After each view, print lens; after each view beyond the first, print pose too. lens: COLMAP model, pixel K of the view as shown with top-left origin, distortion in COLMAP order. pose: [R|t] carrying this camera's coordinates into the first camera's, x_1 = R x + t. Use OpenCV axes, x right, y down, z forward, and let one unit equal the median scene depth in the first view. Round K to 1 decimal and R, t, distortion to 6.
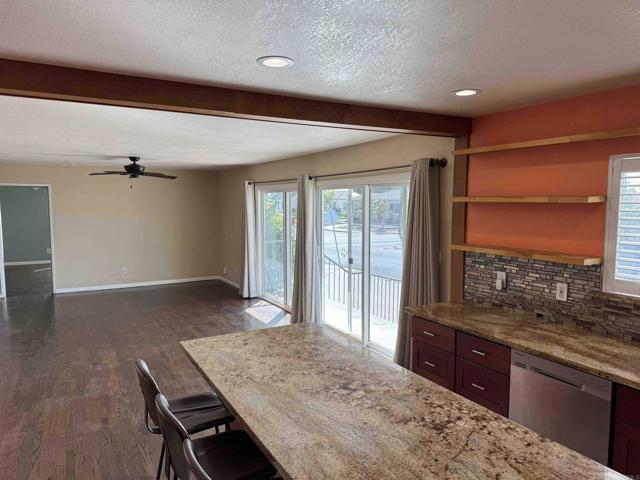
lens RADIAL K [[451.2, 0, 321.8], [0, 451.2, 234.9], [0, 0, 1]] dist [0.062531, -0.081950]
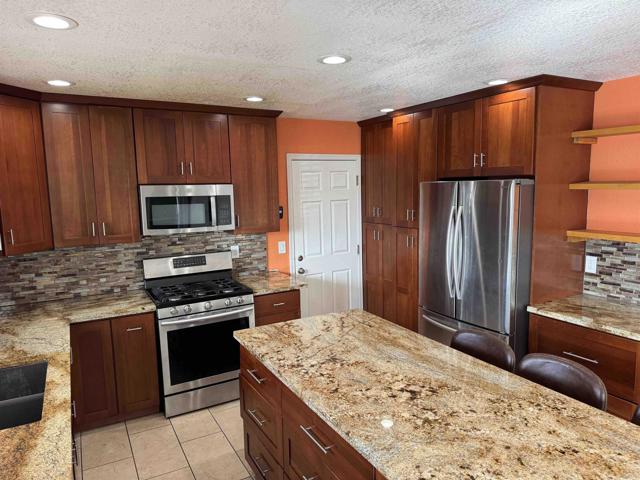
lens RADIAL K [[451.2, 0, 325.0], [0, 451.2, 241.0], [0, 0, 1]] dist [0.062531, -0.081950]
pose [[-0.999799, 0.019739, 0.003562, 0.209332], [0.020051, 0.979013, 0.202809, -0.143773], [0.000516, 0.202839, -0.979212, 1.739585]]
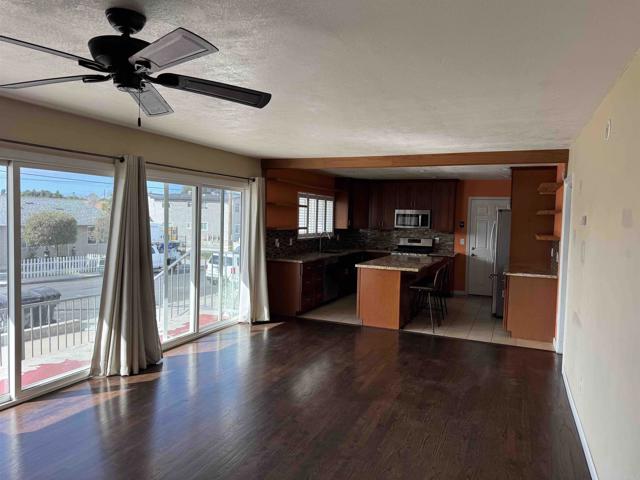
lens RADIAL K [[451.2, 0, 296.2], [0, 451.2, 233.6], [0, 0, 1]] dist [0.062531, -0.081950]
pose [[-0.563995, -0.047756, 0.824396, -2.282357], [0.036602, 0.995900, 0.082731, -0.189186], [-0.824967, 0.076835, -0.559934, 3.450923]]
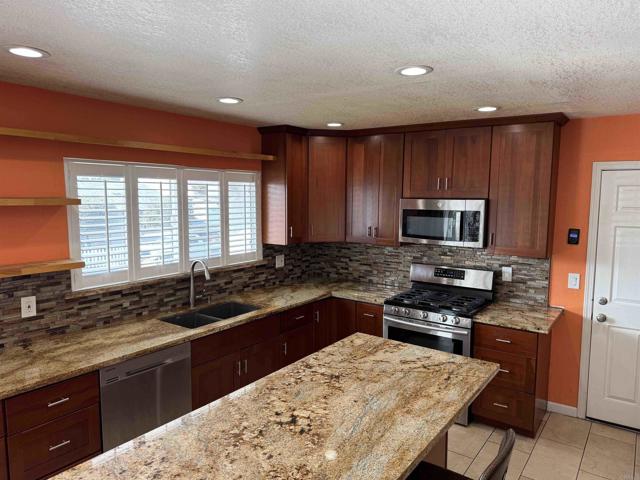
lens RADIAL K [[451.2, 0, 316.4], [0, 451.2, 236.2], [0, 0, 1]] dist [0.062531, -0.081950]
pose [[-0.411534, -0.089727, 0.906967, -0.702838], [0.060790, 0.990223, 0.125547, -0.124878], [-0.909365, 0.106801, -0.402056, 1.208856]]
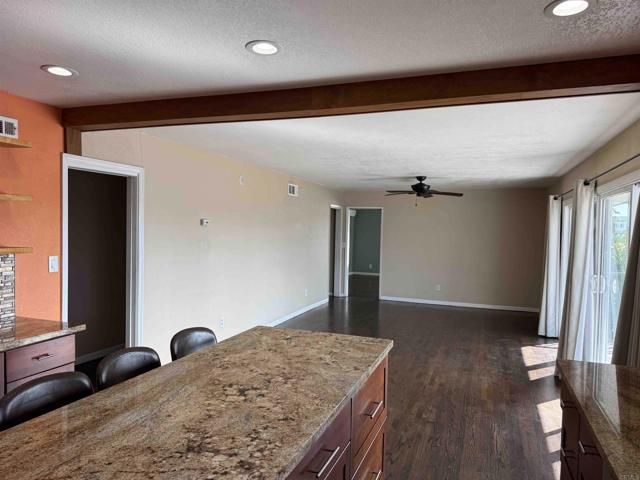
lens RADIAL K [[451.2, 0, 314.2], [0, 451.2, 238.5], [0, 0, 1]] dist [0.062531, -0.081950]
pose [[0.637746, 0.028784, -0.769709, 0.764043], [-0.076055, 0.996771, -0.025741, 0.053856], [0.766482, 0.074957, 0.637876, 0.496320]]
